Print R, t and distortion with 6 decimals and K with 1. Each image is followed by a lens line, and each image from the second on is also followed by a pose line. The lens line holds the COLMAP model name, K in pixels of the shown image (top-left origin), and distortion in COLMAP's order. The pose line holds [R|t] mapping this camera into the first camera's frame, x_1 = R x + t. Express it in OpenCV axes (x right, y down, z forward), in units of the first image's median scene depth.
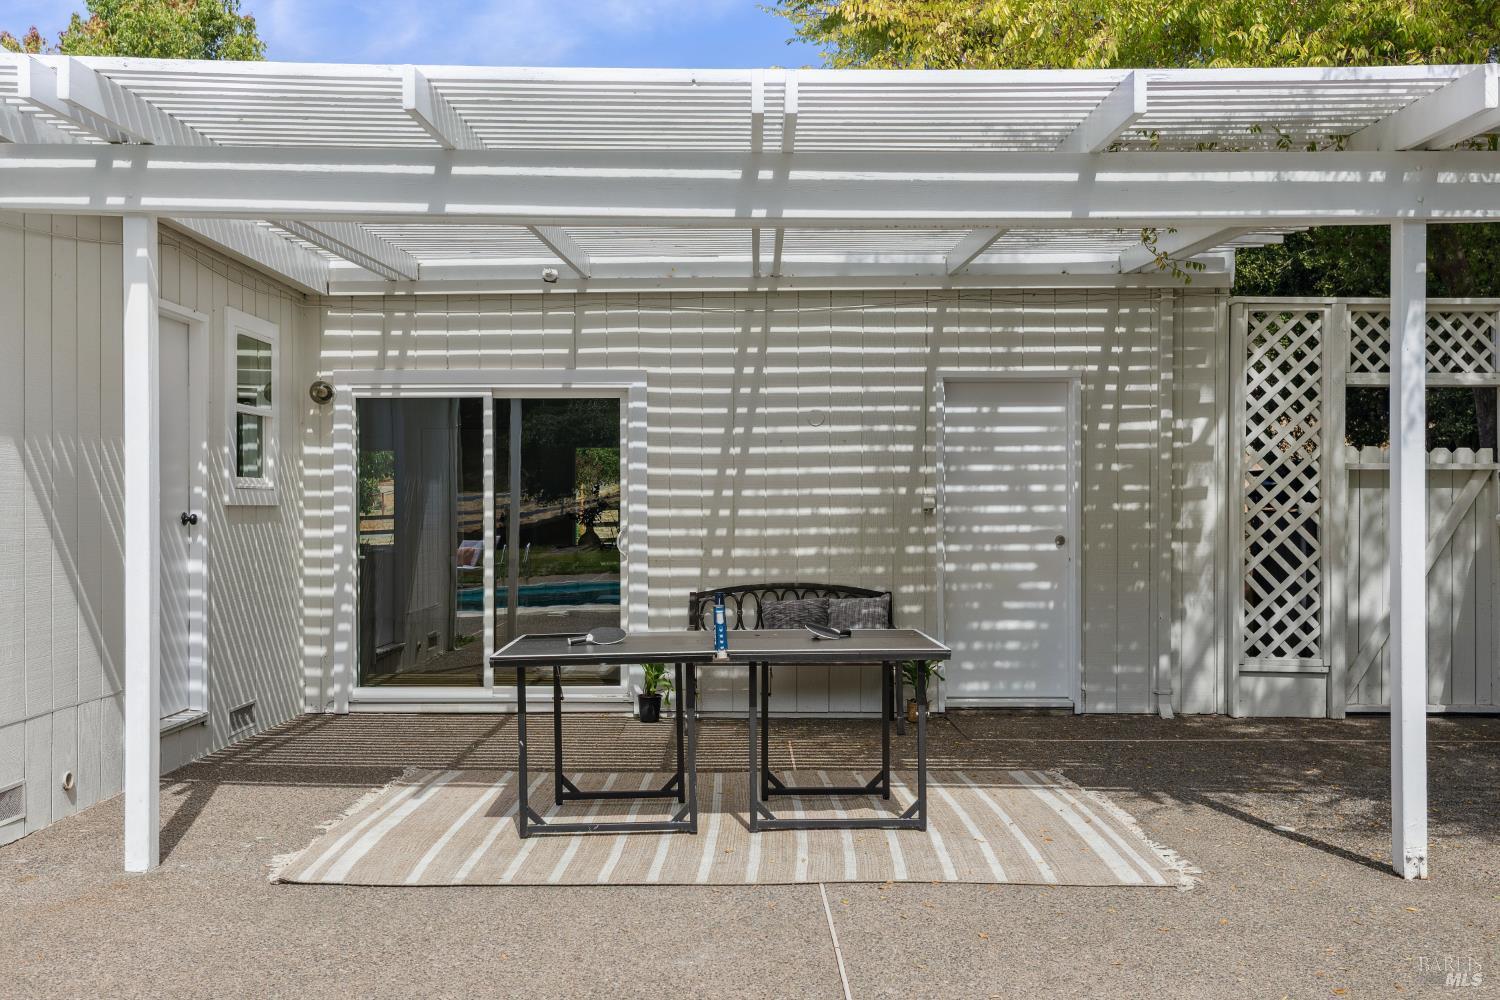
lens RADIAL K [[1387.7, 0, 749.7], [0, 1387.7, 501.4], [0, 0, 1]] dist [-0.023810, 0.000000]
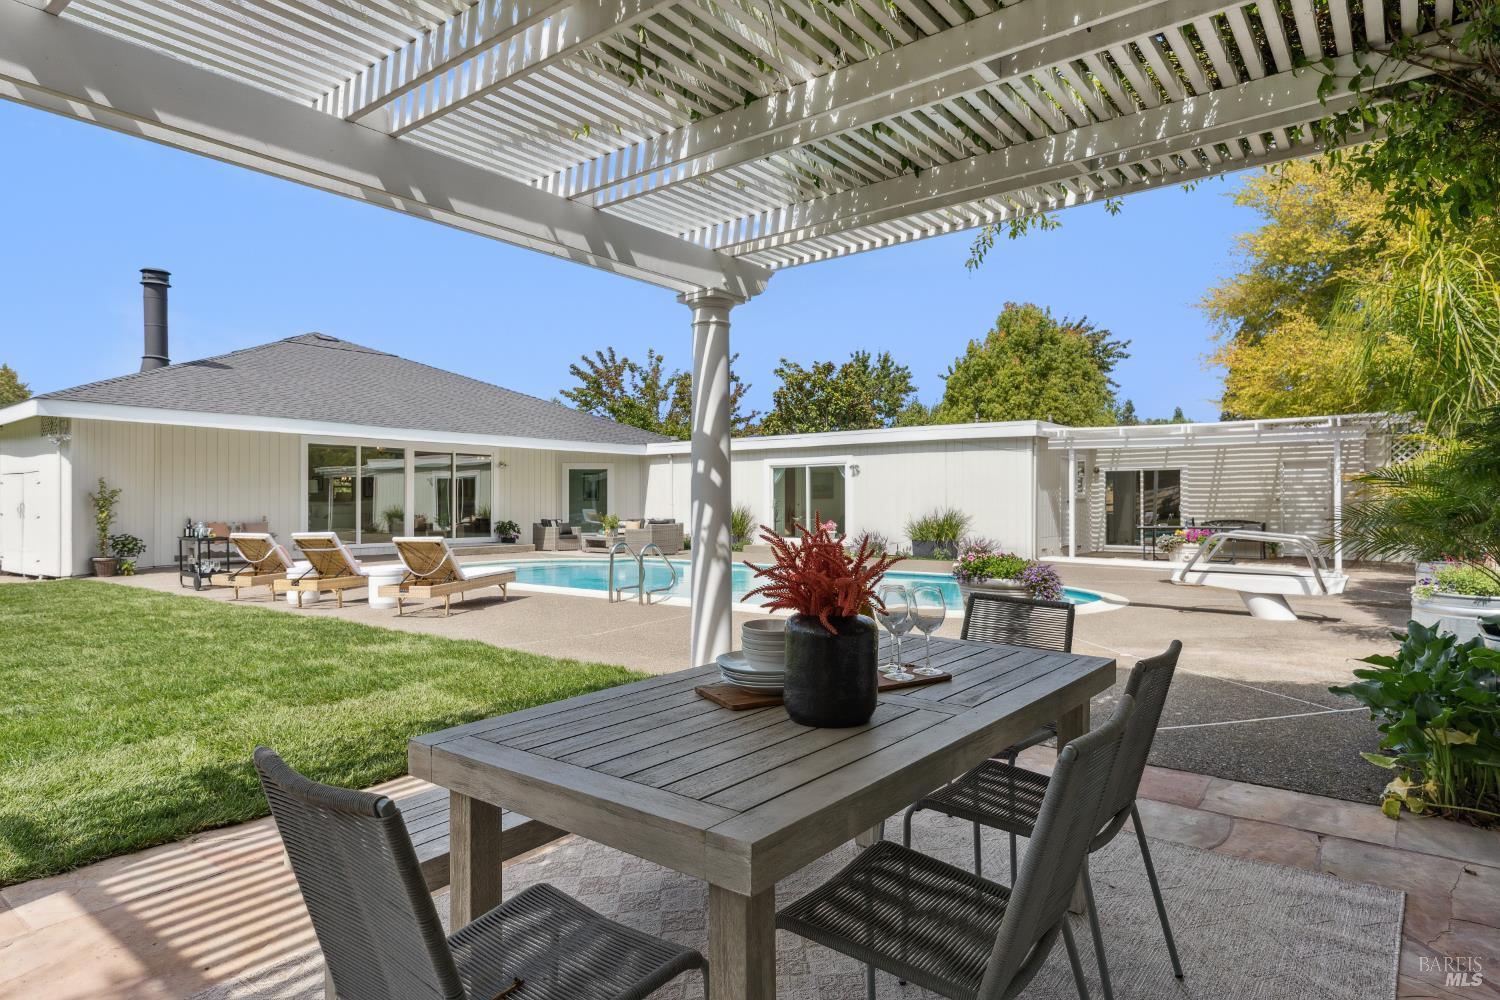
lens RADIAL K [[839.0, 0, 740.7], [0, 839.0, 499.2], [0, 0, 1]] dist [0.005814, 0.000478]
pose [[0.789738, -0.004486, -0.613428, 0.358620], [0.004710, 0.999988, -0.001248, 0.002466], [0.613426, -0.001903, 0.789750, -1.510645]]
